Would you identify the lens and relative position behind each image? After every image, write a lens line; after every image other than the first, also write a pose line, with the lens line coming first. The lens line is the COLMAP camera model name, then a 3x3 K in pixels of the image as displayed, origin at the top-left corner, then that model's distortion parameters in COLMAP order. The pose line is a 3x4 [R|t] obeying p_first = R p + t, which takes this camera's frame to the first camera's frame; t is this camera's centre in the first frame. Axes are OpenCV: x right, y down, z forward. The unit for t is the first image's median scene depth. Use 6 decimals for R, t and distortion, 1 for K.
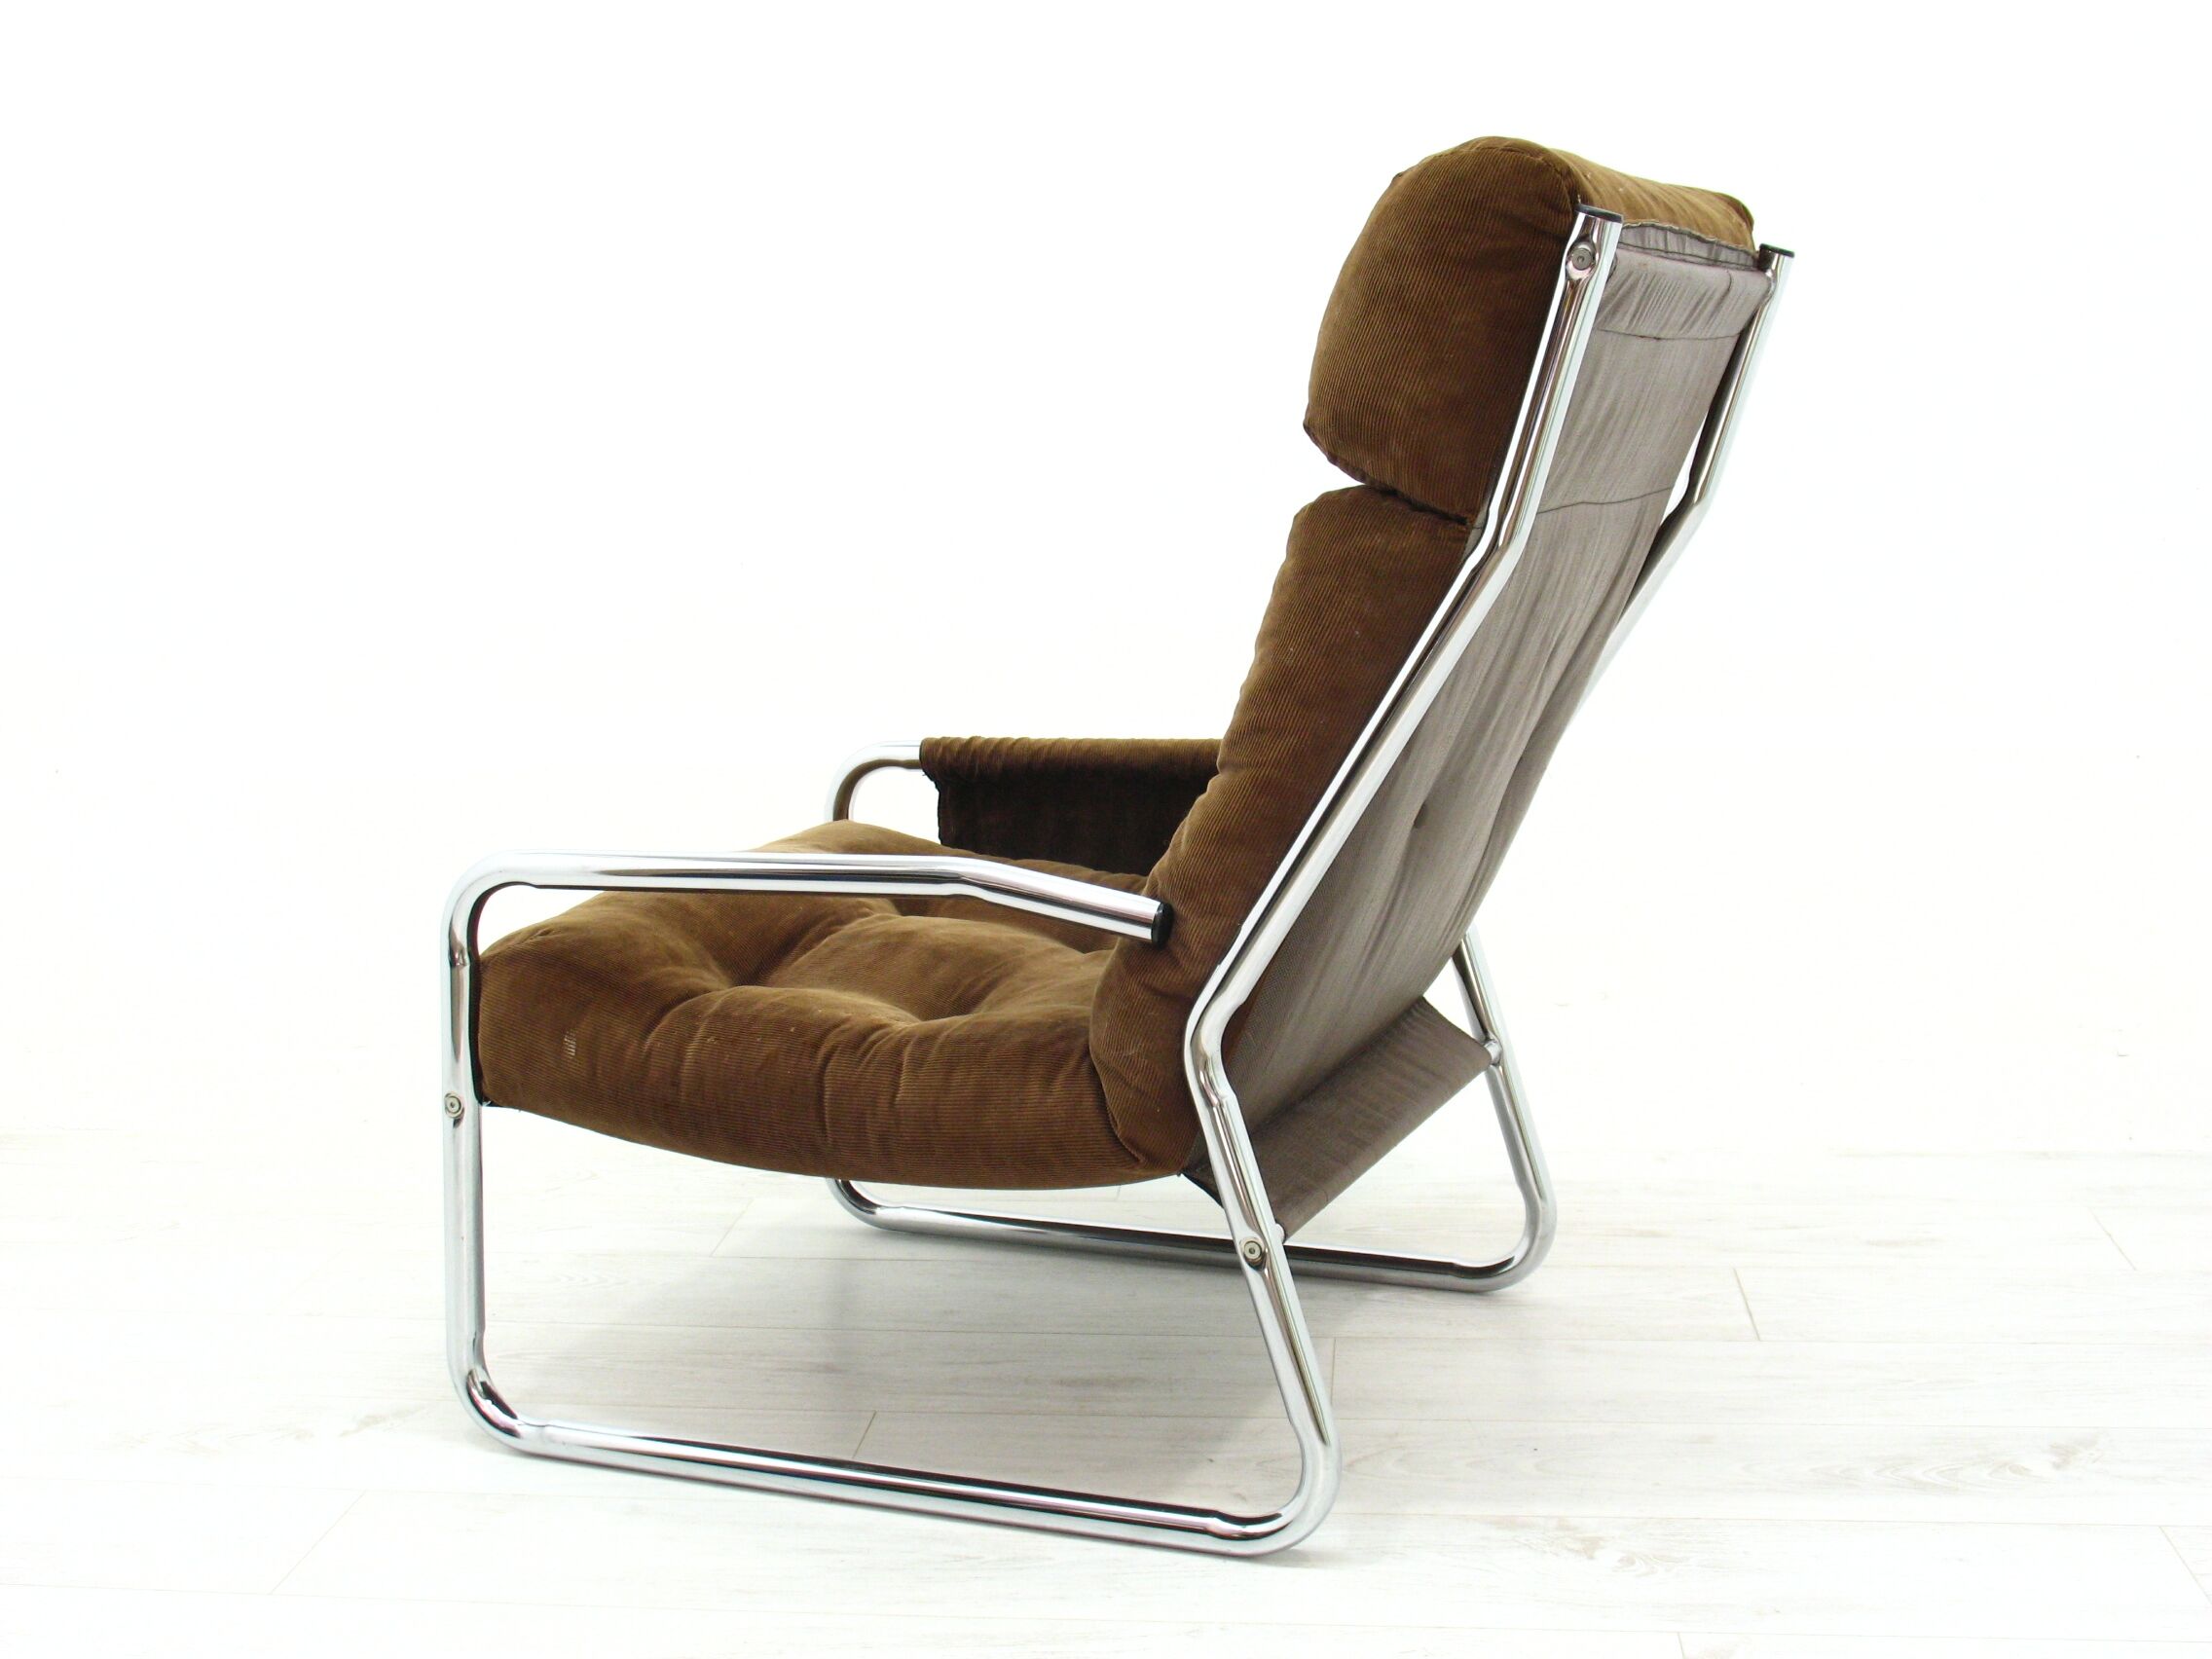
lens RADIAL K [[2996.8, 0, 1106.0], [0, 2996.8, 829.5], [0, 0, 1]] dist [-0.132252, 0.100461]
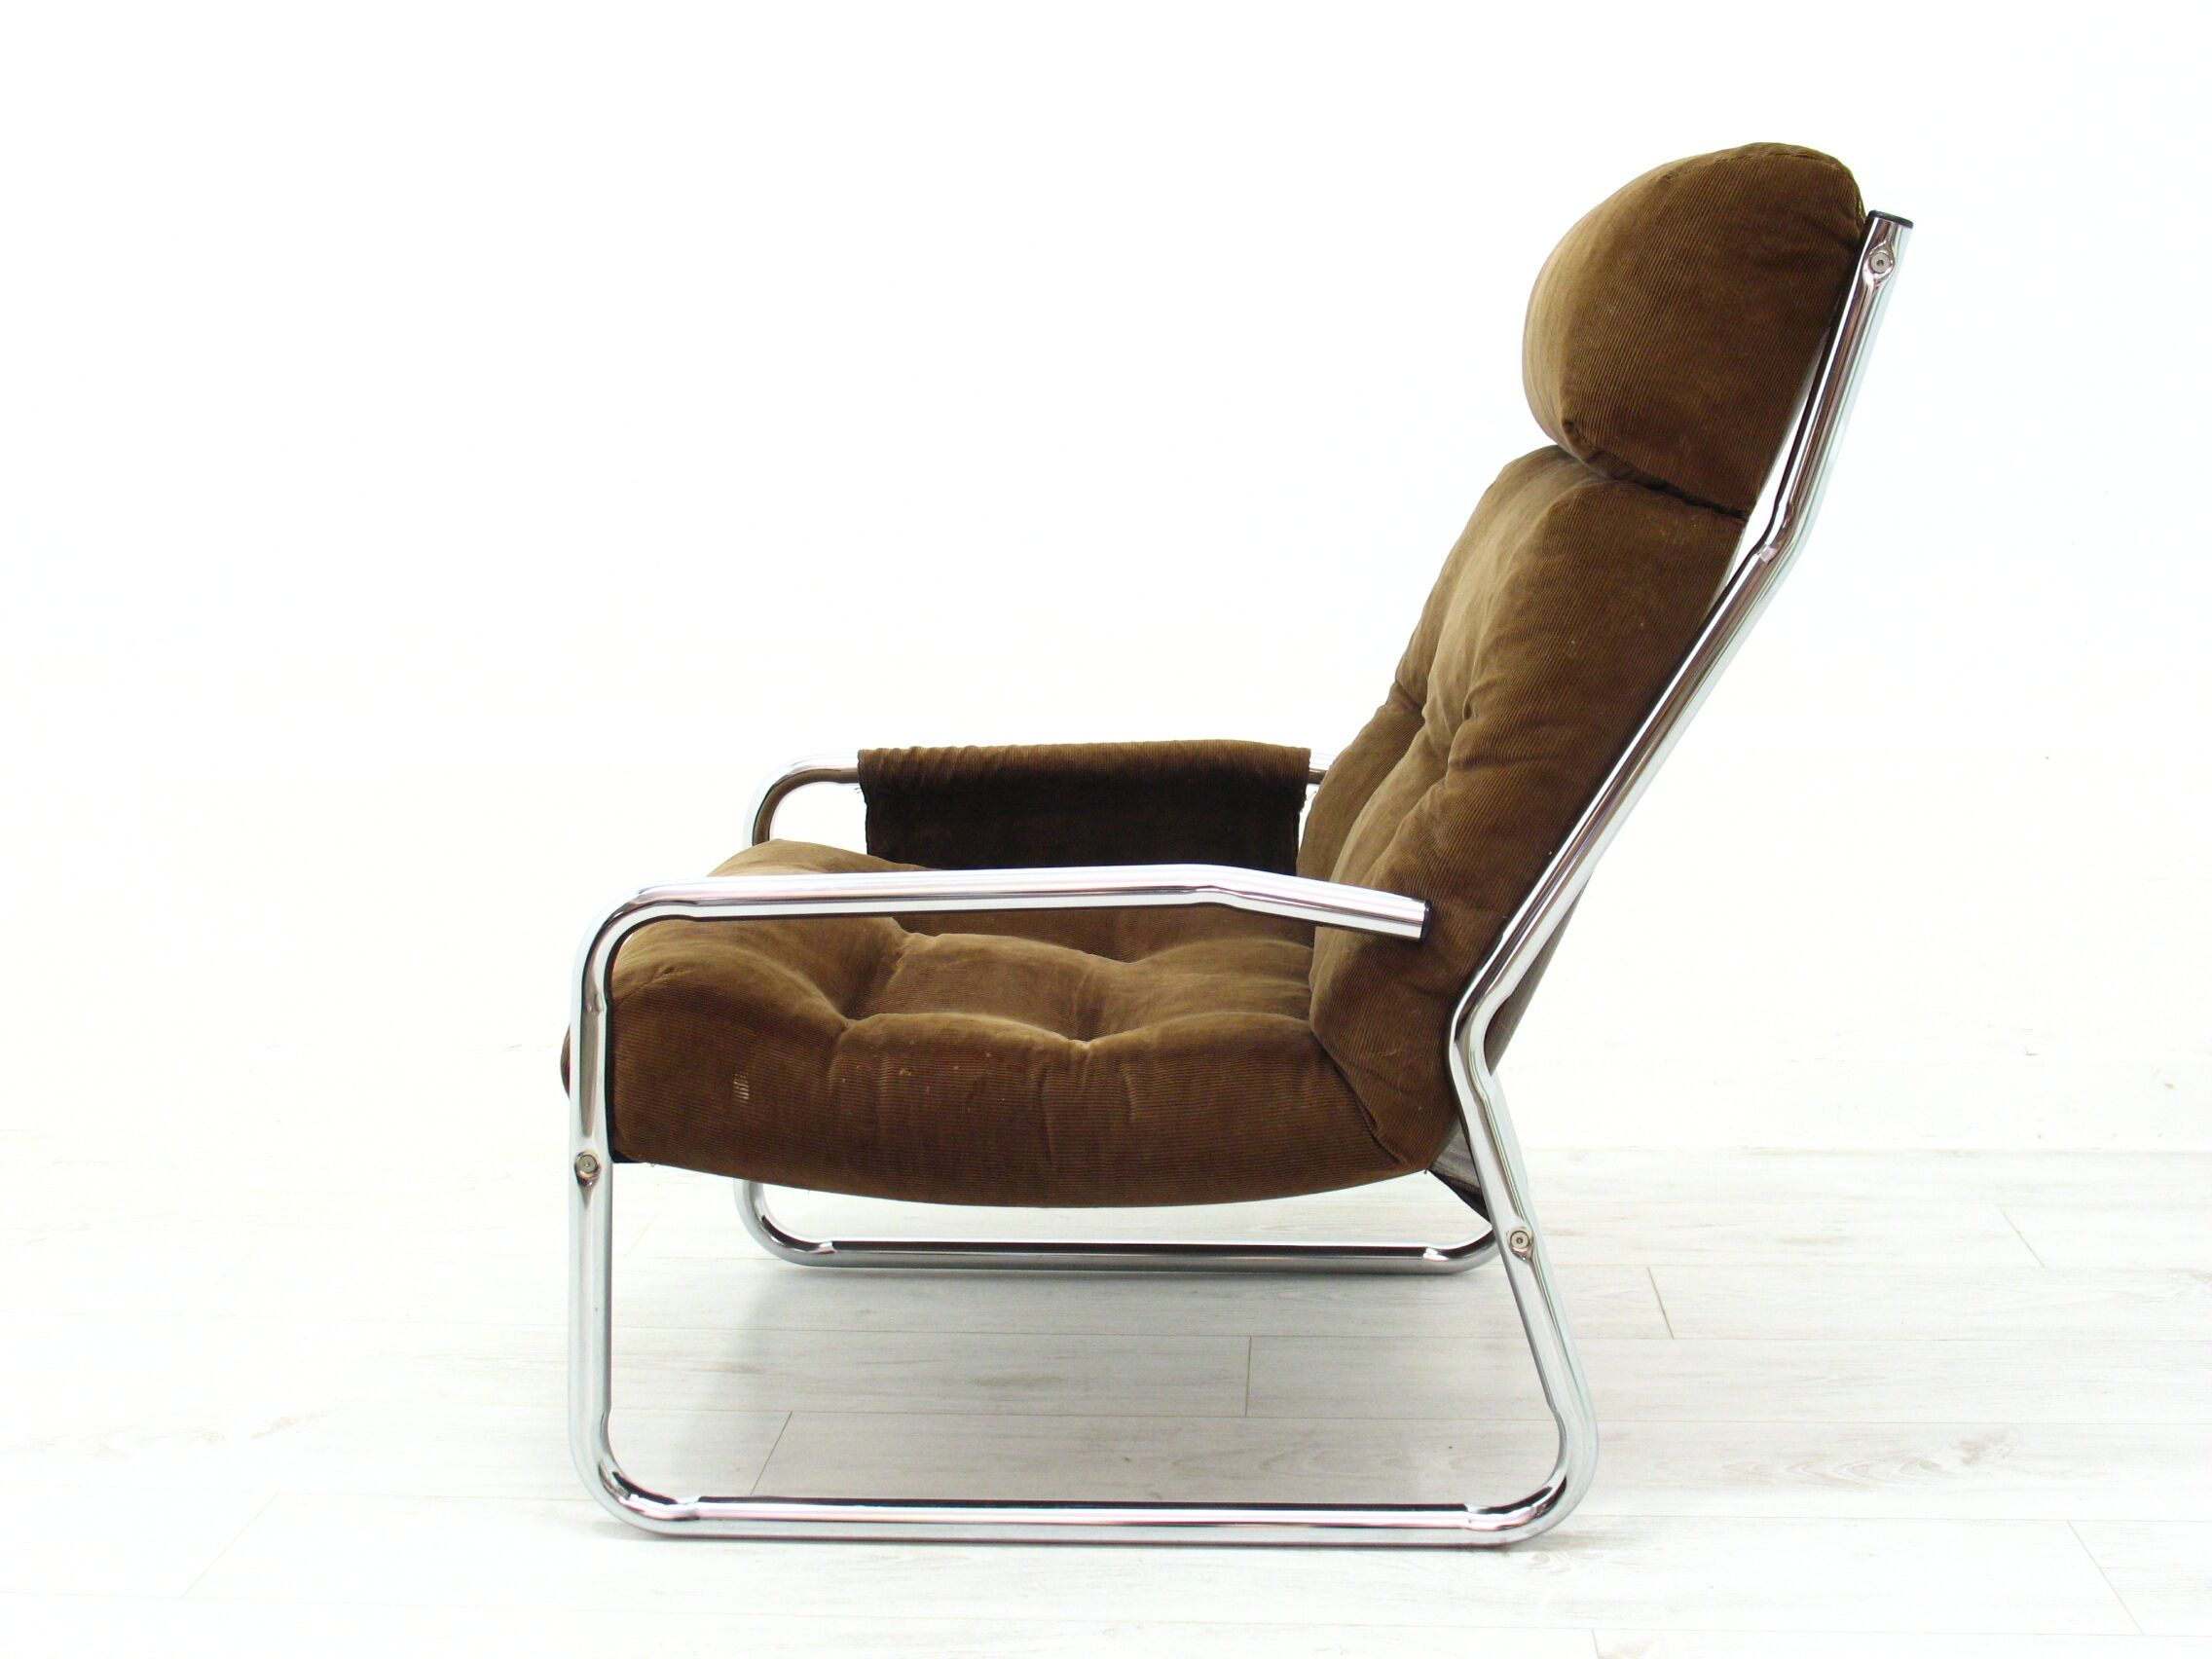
lens RADIAL K [[2996.8, 0, 1106.0], [0, 2996.8, 829.5], [0, 0, 1]] dist [-0.132252, 0.100461]
pose [[0.939795, -0.041203, 0.339245, -0.373398], [0.042942, 0.999075, 0.002381, -0.004903], [-0.339030, 0.012330, 0.940695, 0.090097]]
